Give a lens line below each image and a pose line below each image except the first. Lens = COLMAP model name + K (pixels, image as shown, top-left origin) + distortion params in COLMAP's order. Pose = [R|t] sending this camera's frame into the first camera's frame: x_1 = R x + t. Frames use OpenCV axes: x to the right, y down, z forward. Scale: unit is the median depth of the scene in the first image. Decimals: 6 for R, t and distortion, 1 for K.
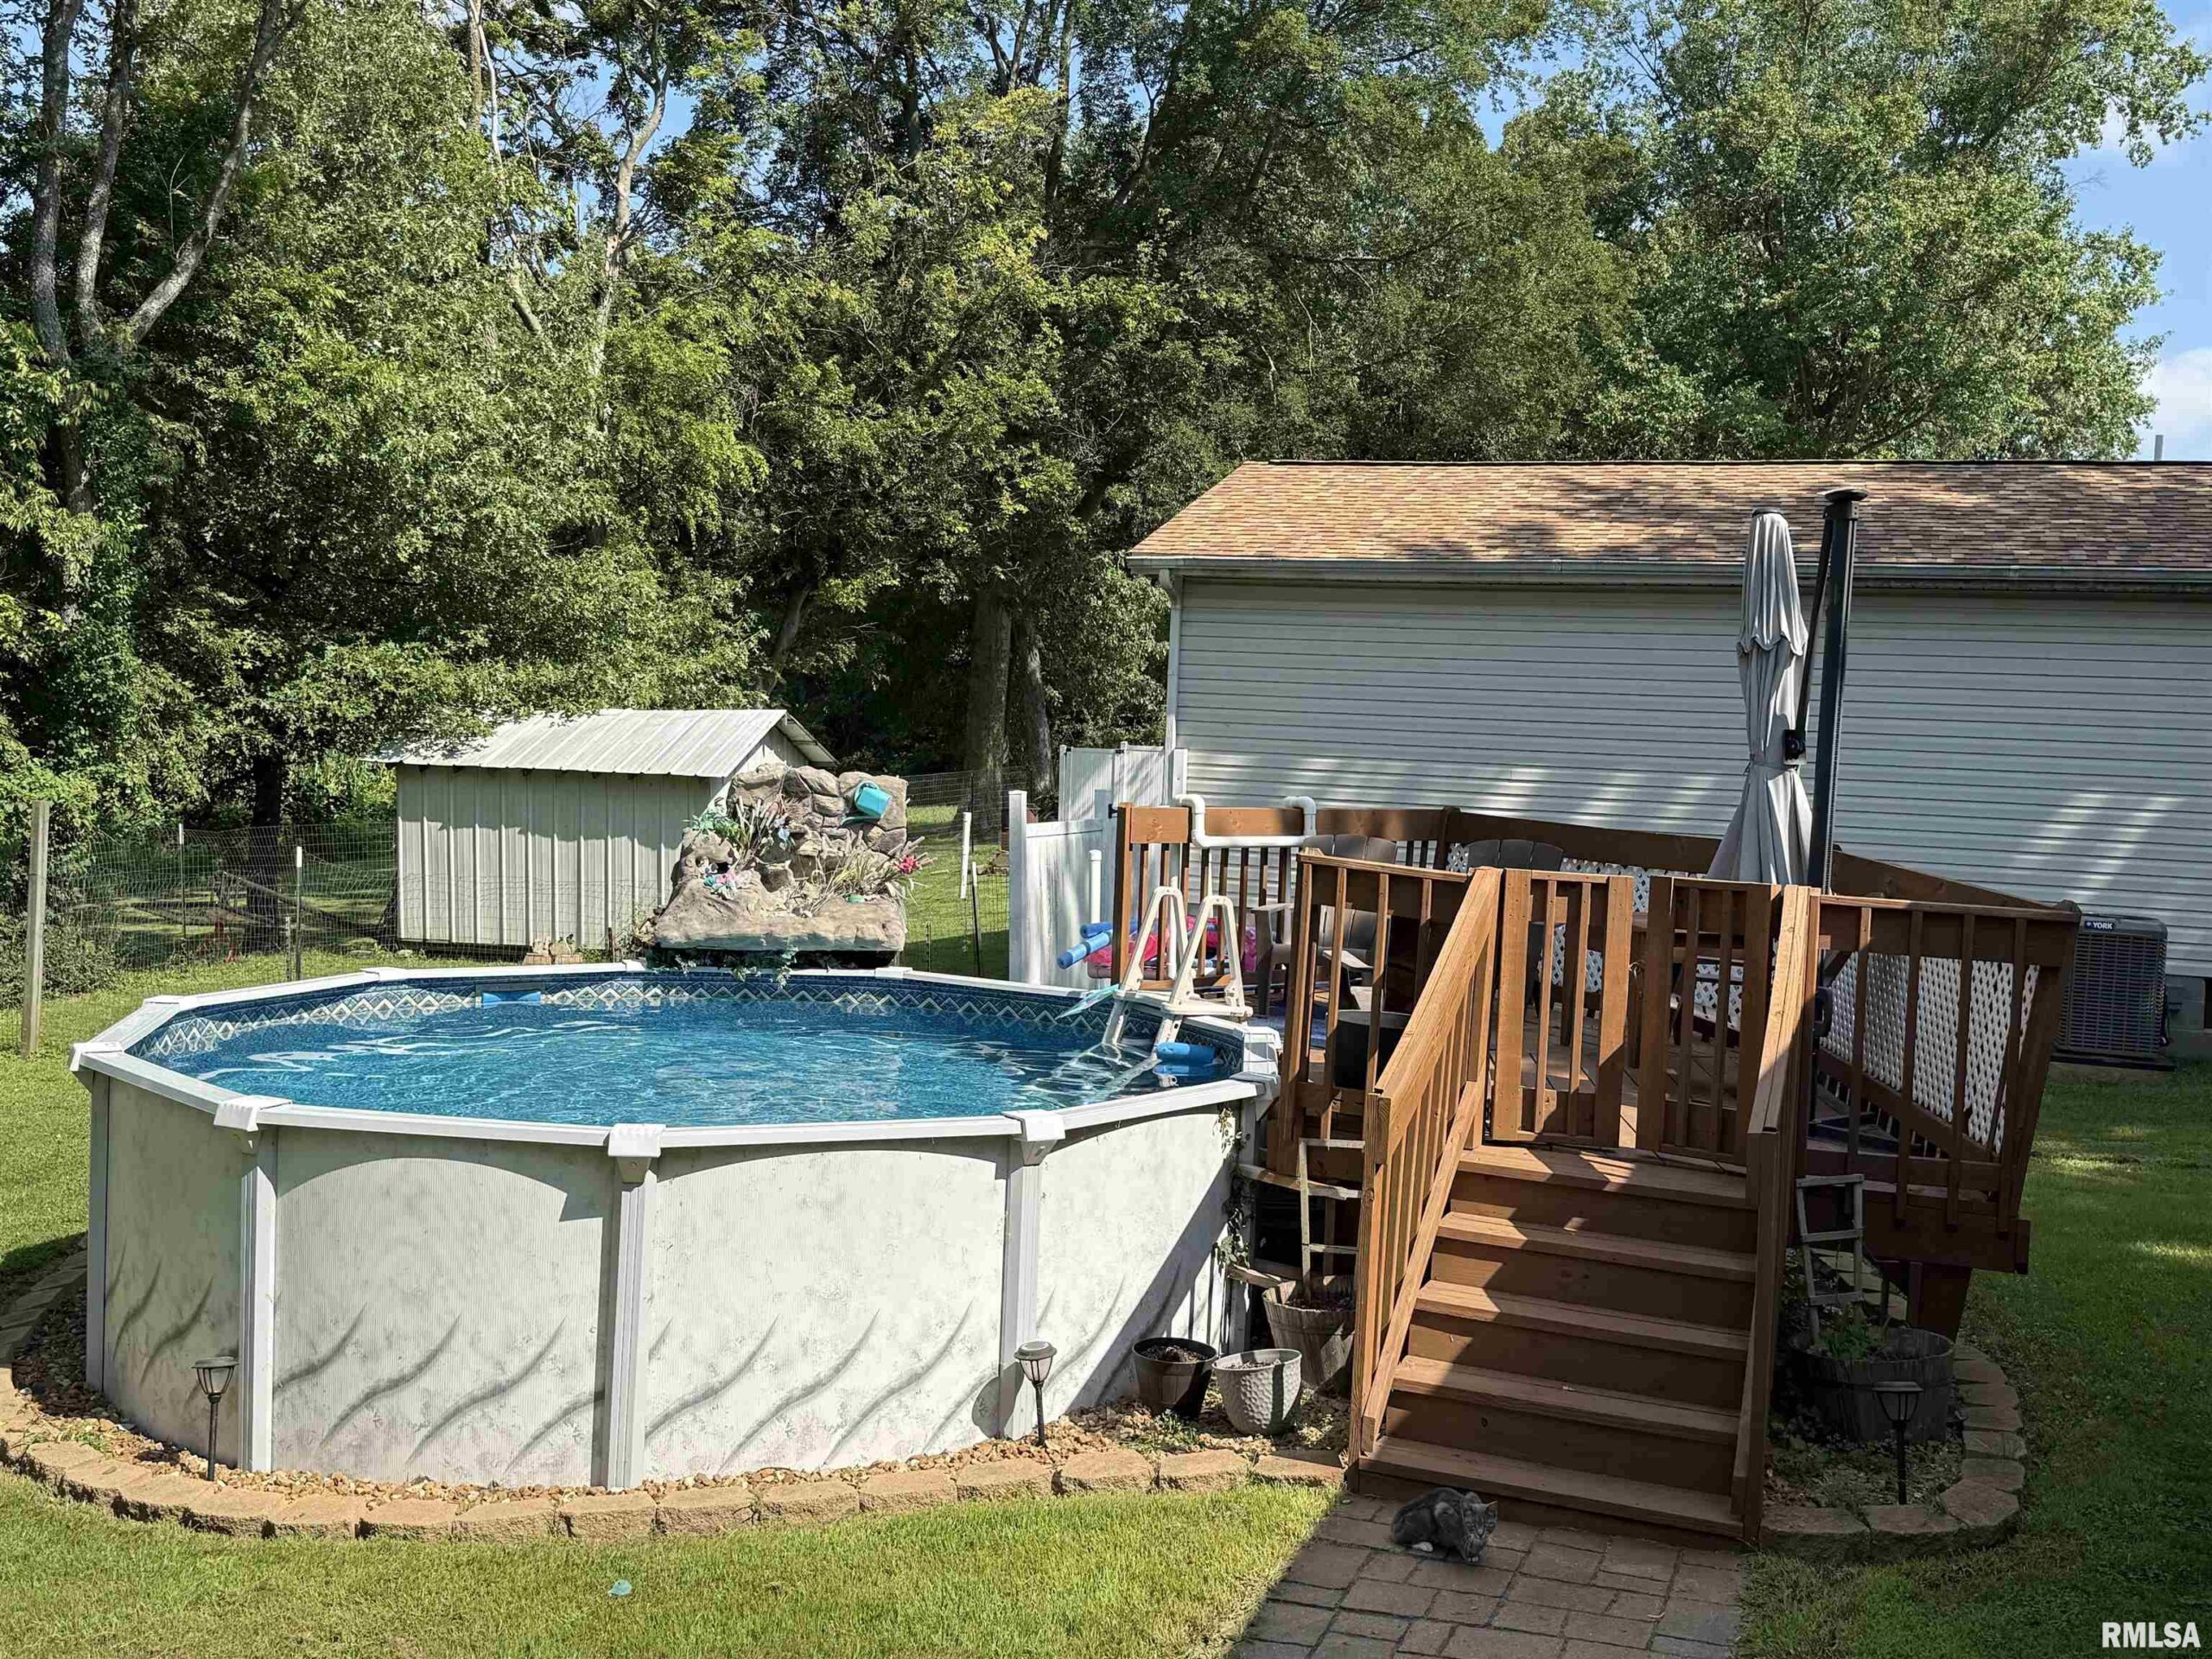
lens RADIAL K [[2144.0, 0, 1110.1], [0, 2144.0, 835.2], [0, 0, 1]] dist [0.186015, -0.364601]
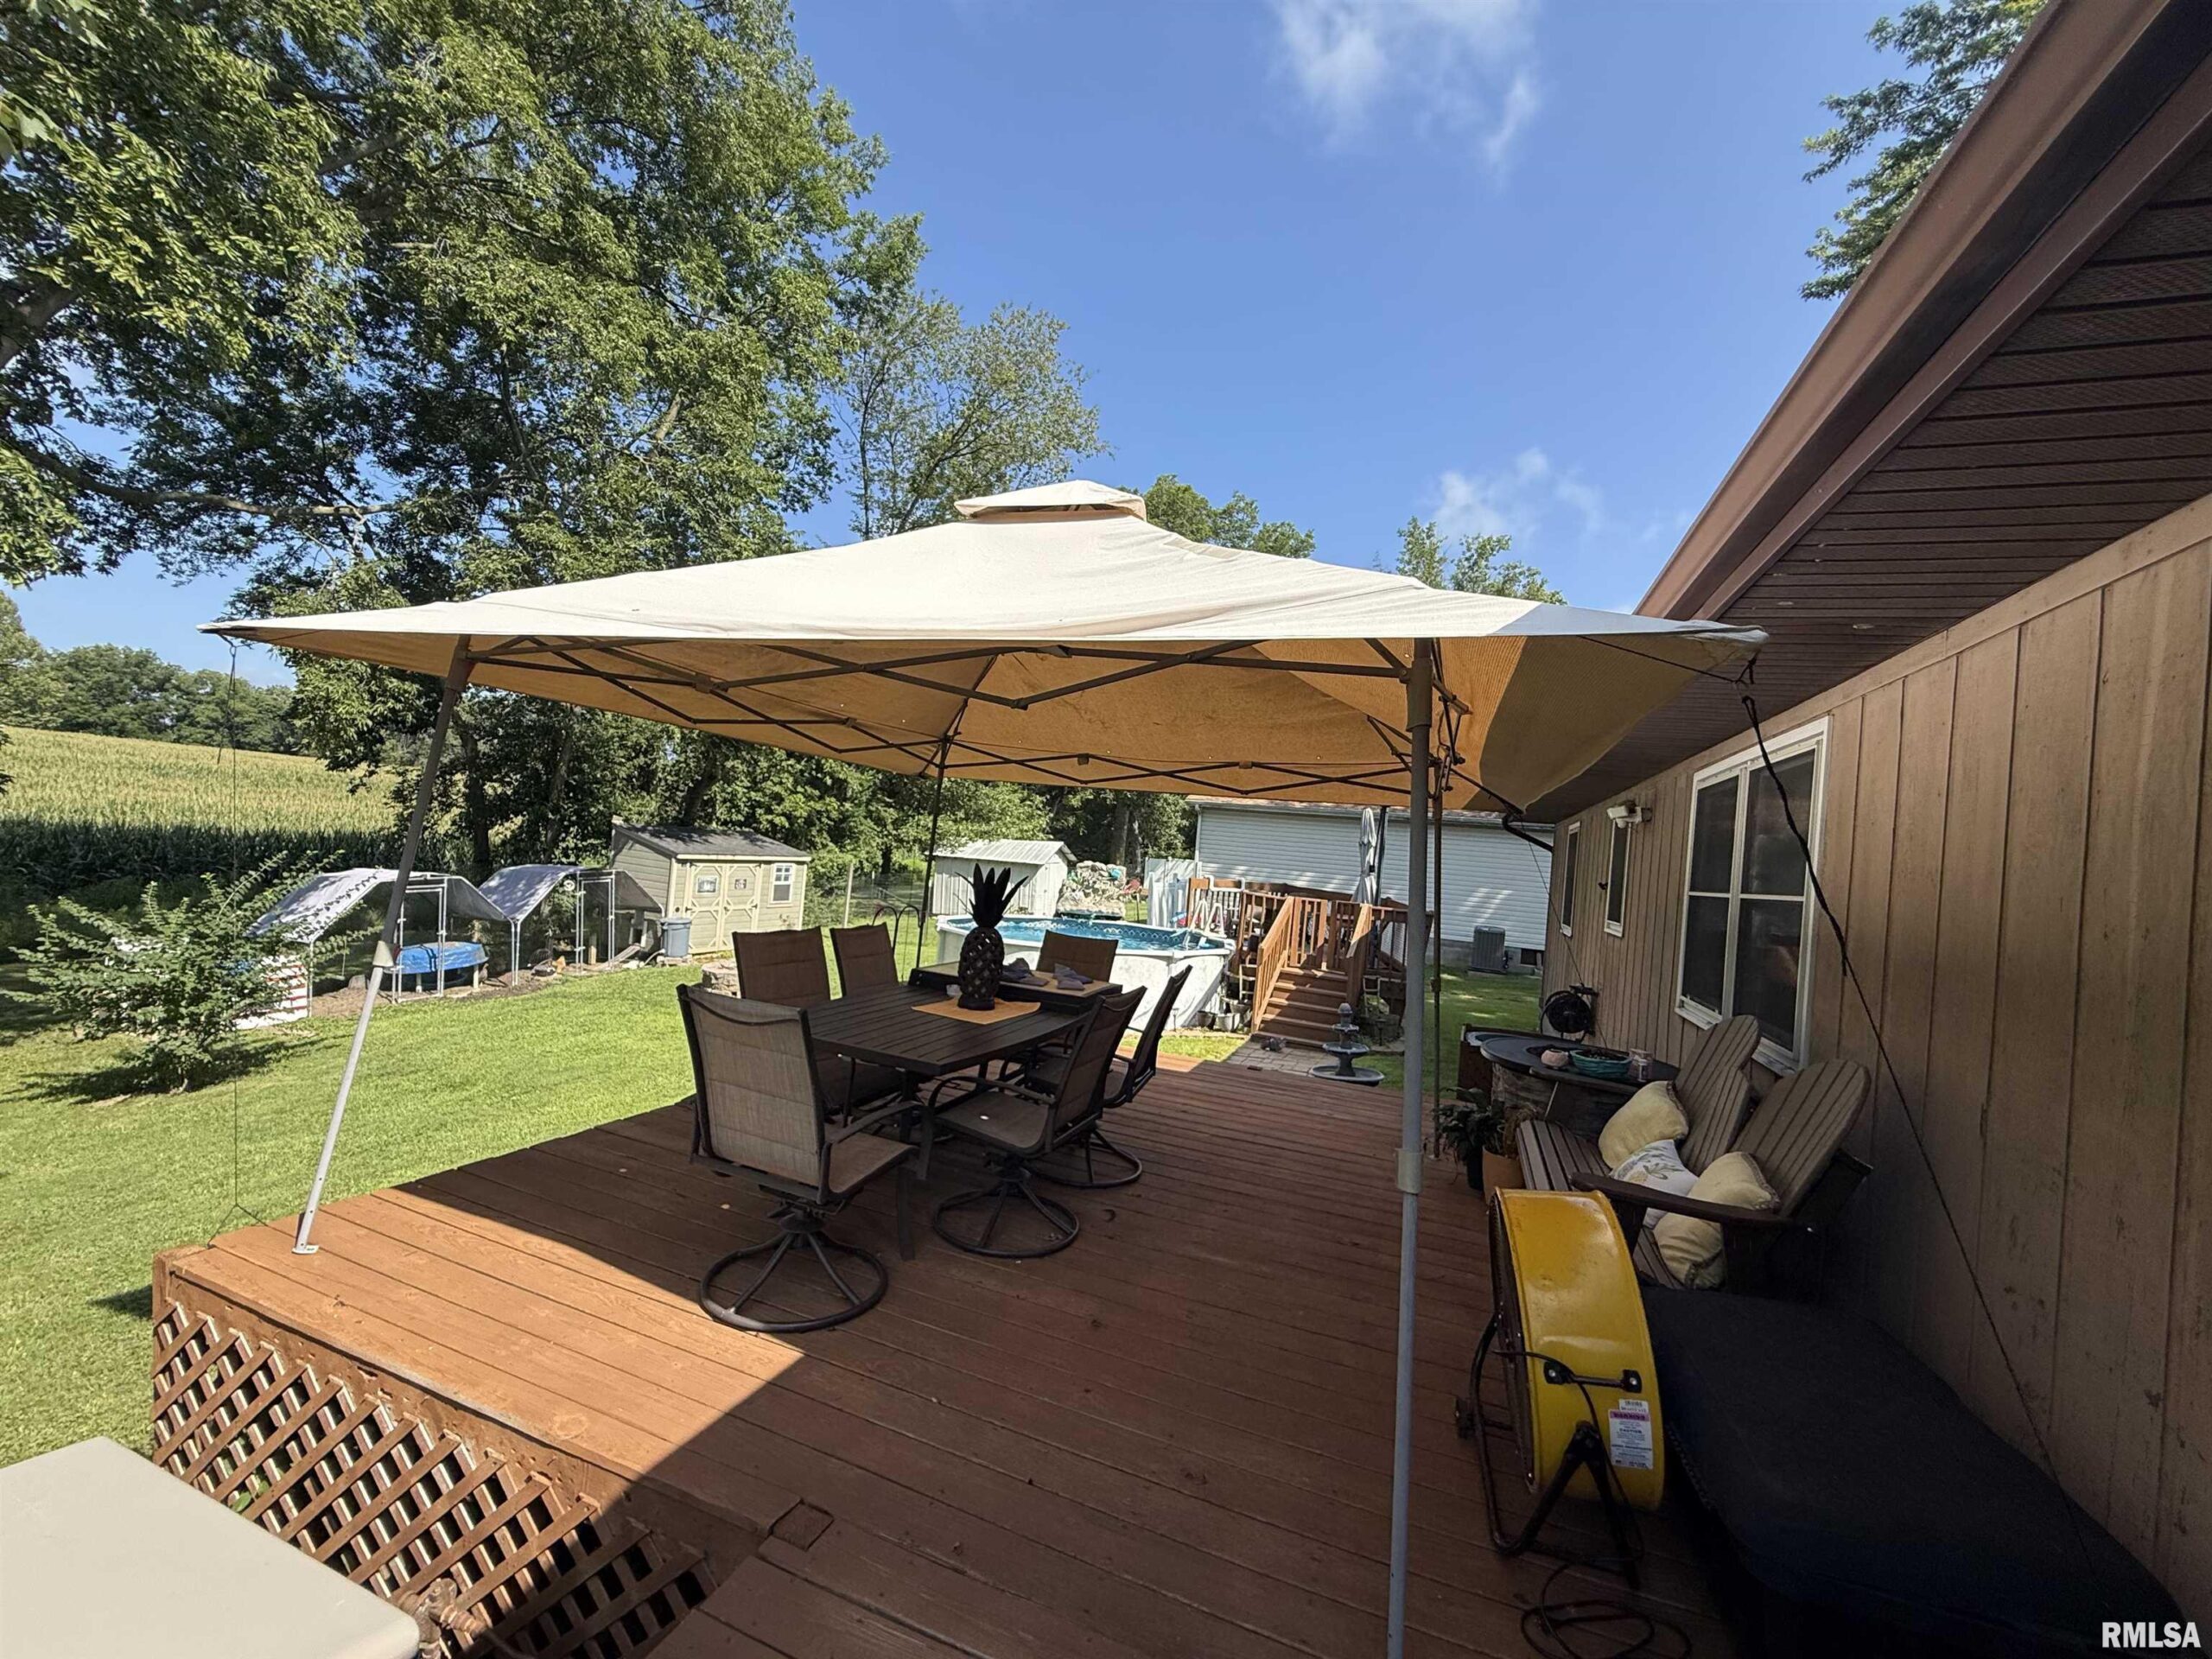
lens RADIAL K [[883.8, 0, 1100.6], [0, 883.8, 828.6], [0, 0, 1]] dist [-0.000414, 0.000094]
pose [[0.997355, 0.041700, -0.059535, -0.052853], [-0.045904, 0.996414, -0.071079, 0.014395], [0.056357, 0.073624, 0.995692, -0.417937]]
